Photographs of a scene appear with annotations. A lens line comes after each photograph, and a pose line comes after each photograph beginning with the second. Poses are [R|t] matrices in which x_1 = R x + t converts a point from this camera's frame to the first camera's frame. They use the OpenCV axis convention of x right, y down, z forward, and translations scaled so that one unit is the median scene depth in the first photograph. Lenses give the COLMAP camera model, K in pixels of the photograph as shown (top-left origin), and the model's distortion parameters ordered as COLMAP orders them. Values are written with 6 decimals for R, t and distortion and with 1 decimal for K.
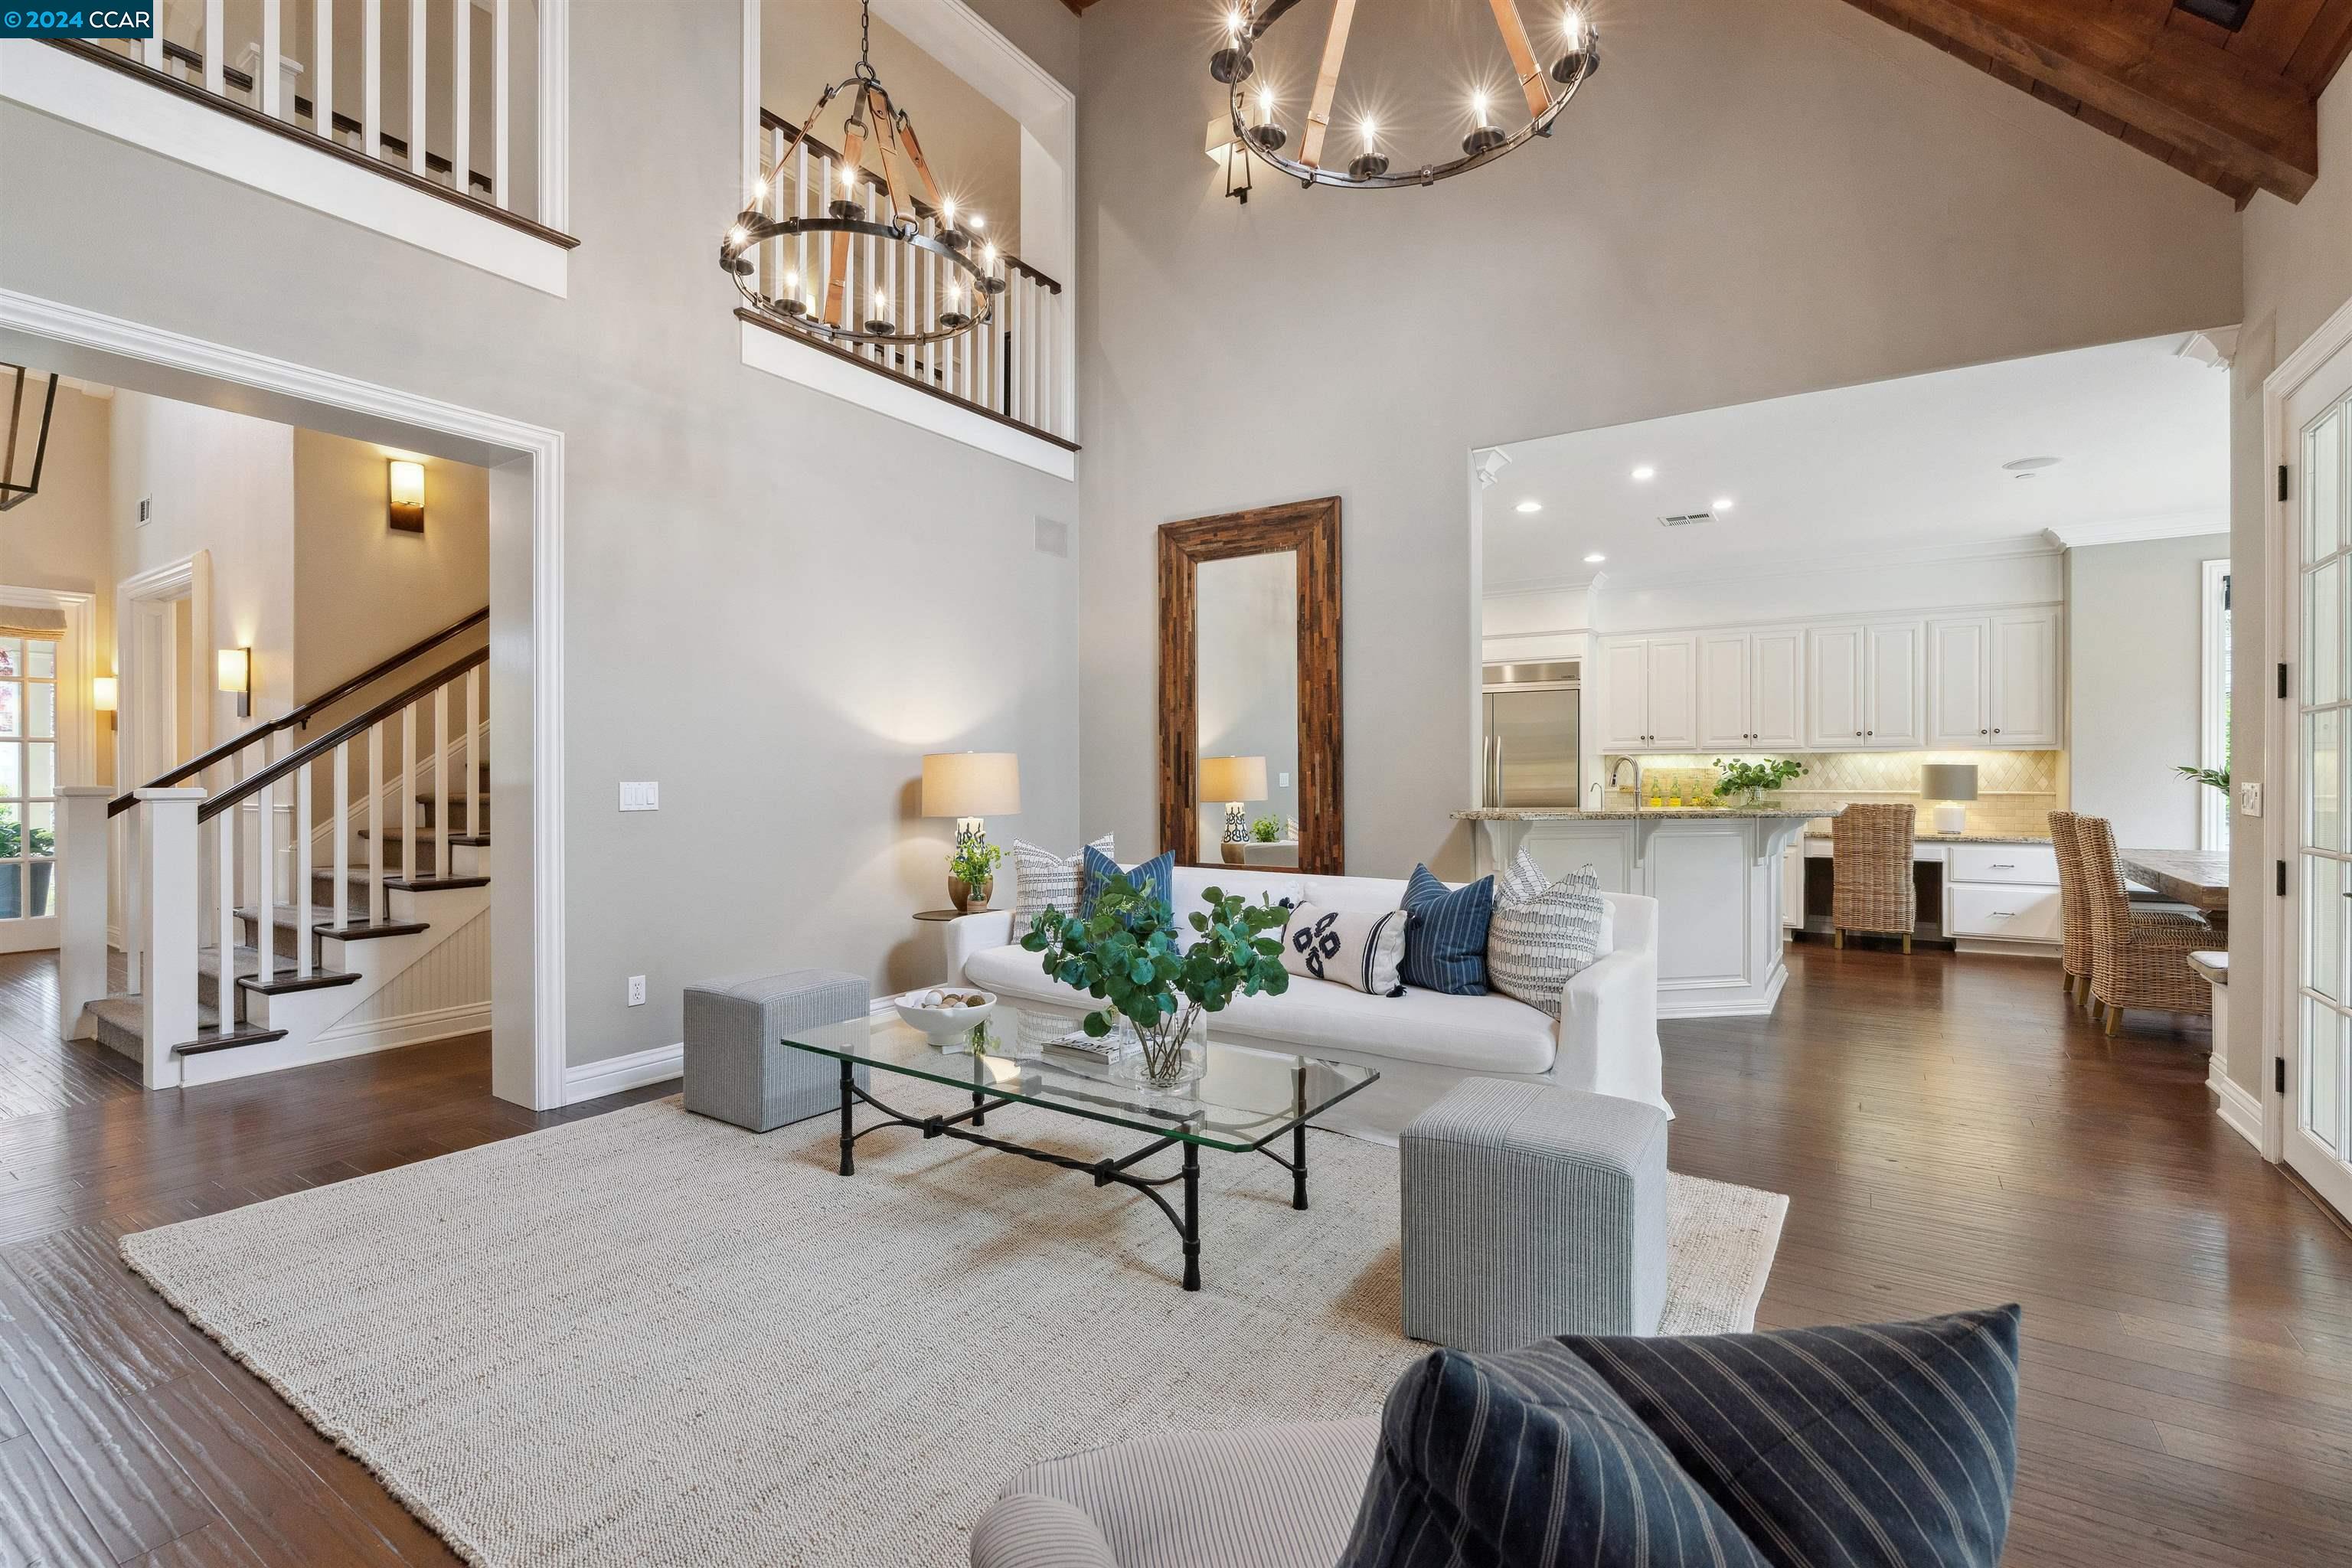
lens RADIAL K [[1057.5, 0, 1161.0], [0, 1057.5, 776.2], [0, 0, 1]] dist [-0.011265, -0.000017]
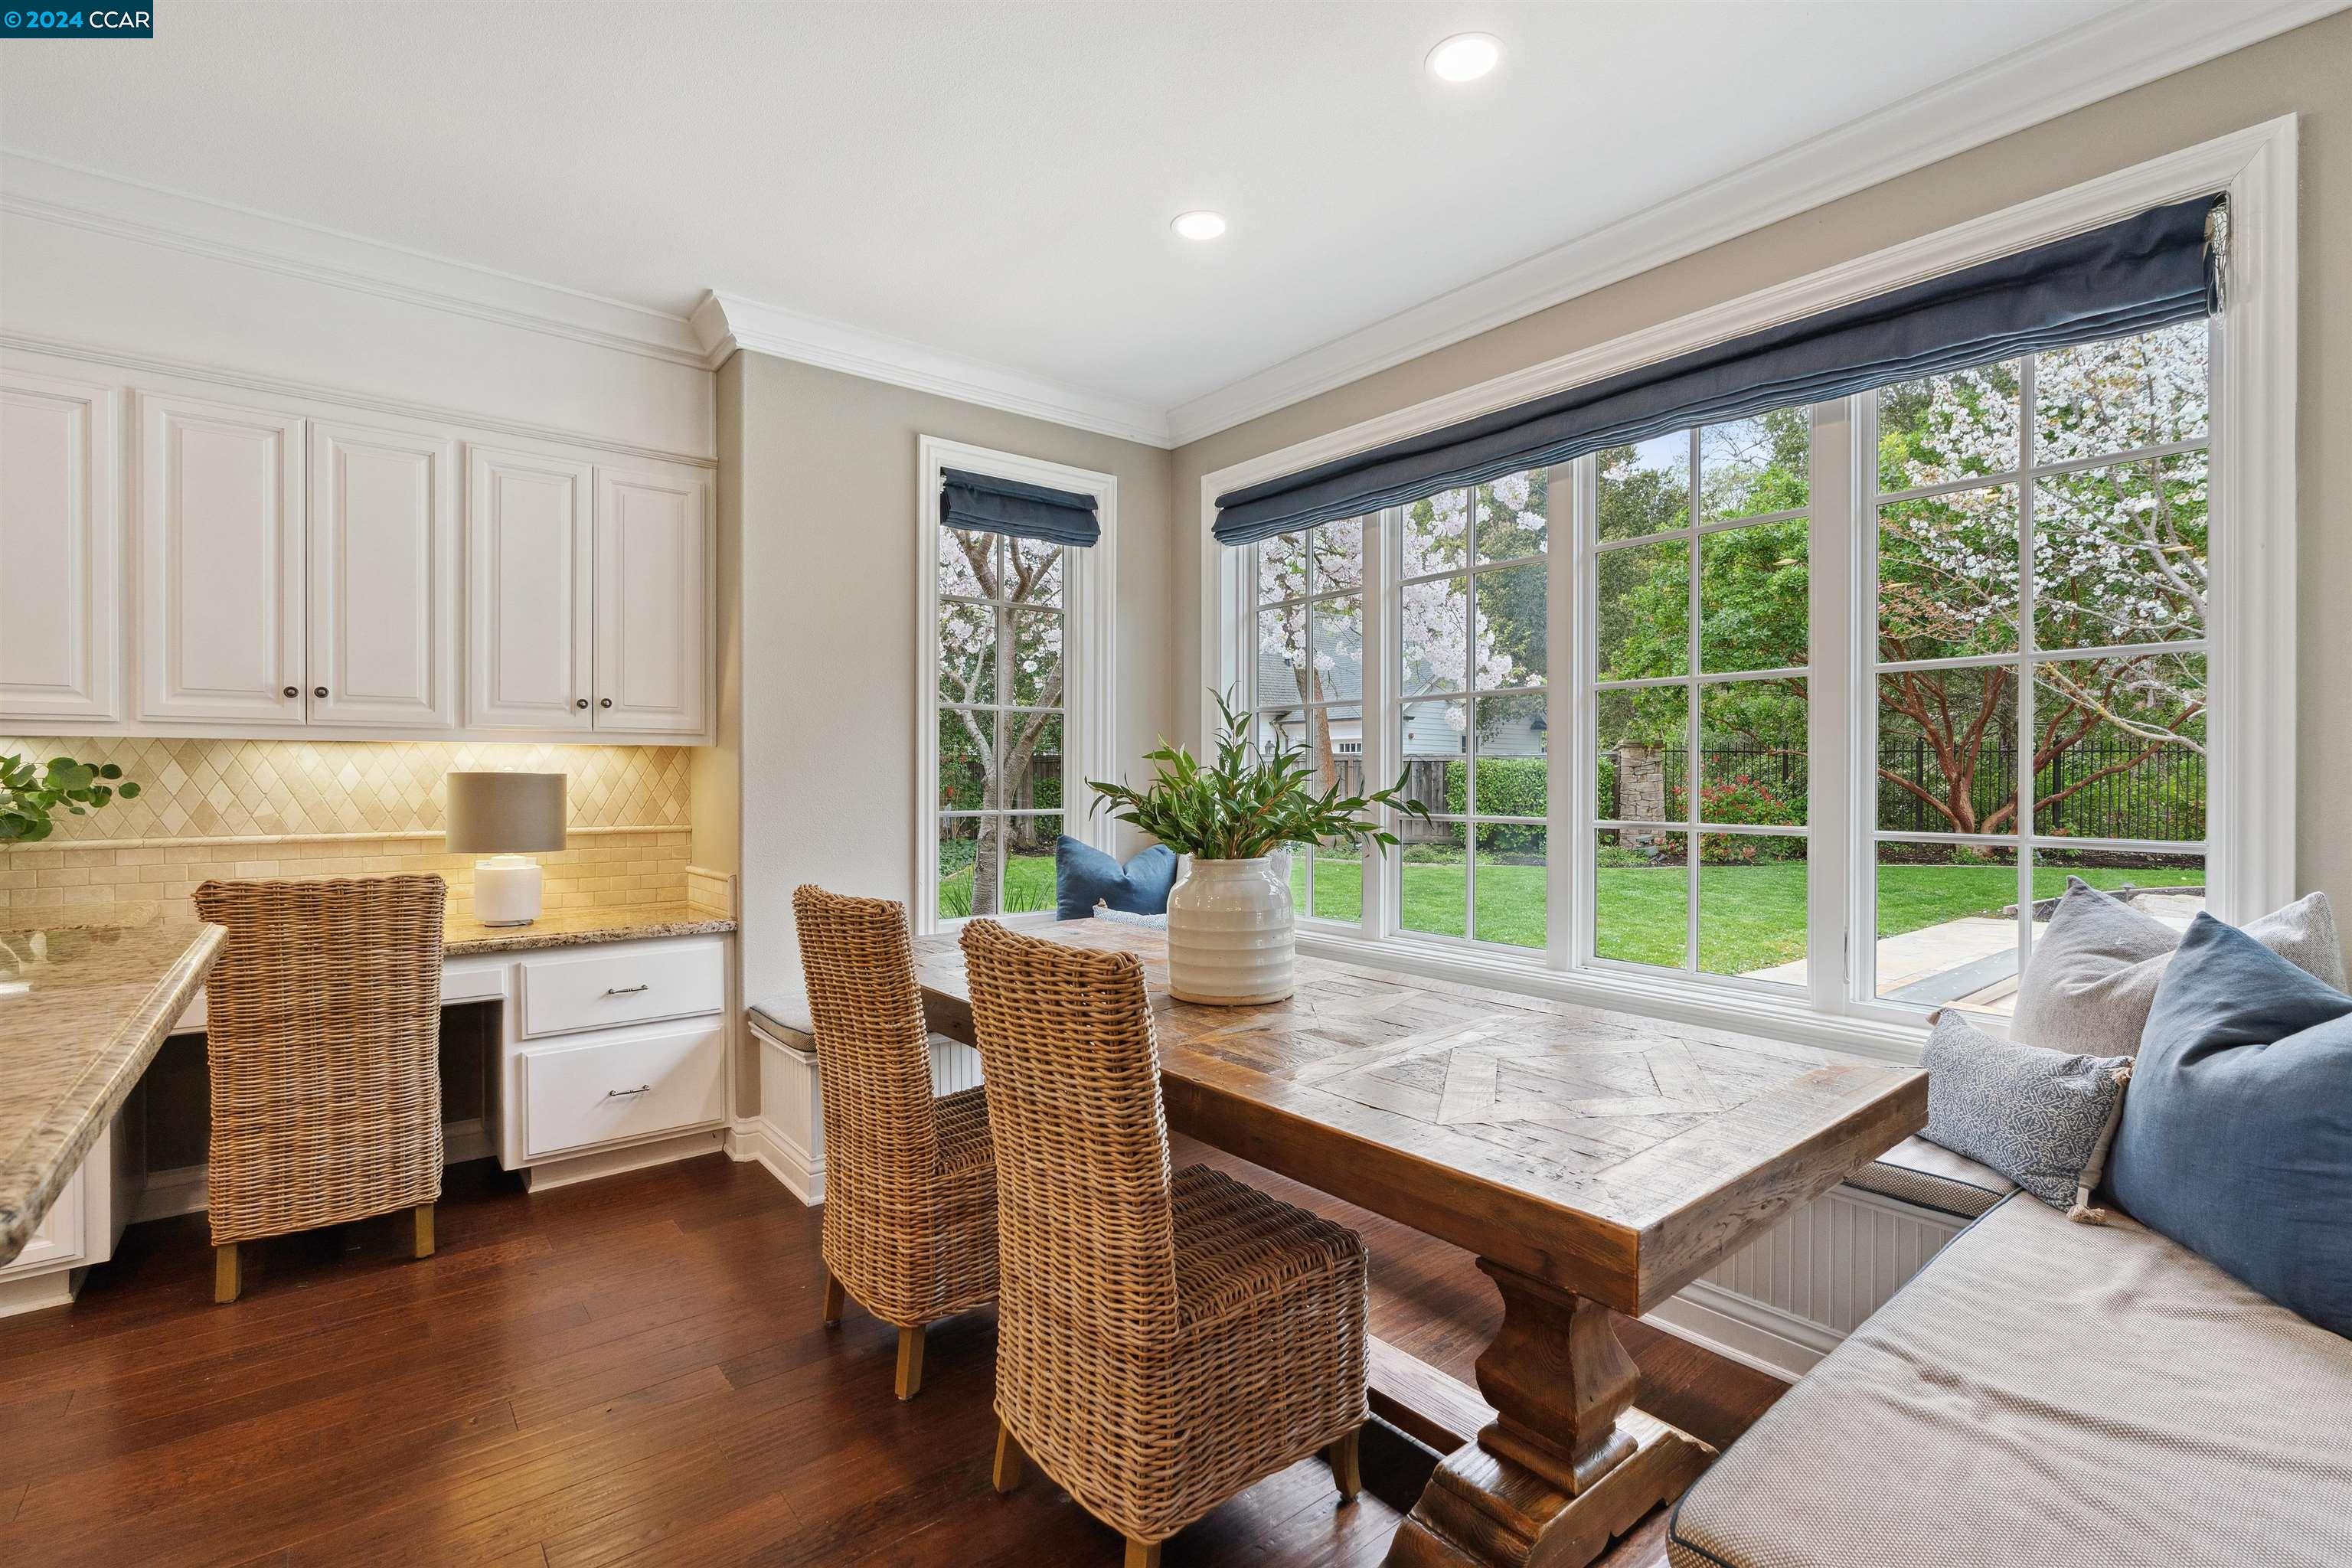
lens RADIAL K [[1073.0, 0, 1176.0], [0, 1073.0, 784.0], [0, 0, 1]] dist [-0.001878, 0.001273]
pose [[0.299976, -0.003175, 0.953941, 0.406202], [0.002112, 0.999994, 0.002664, -0.007112], [-0.953944, 0.001216, 0.299981, 0.602703]]
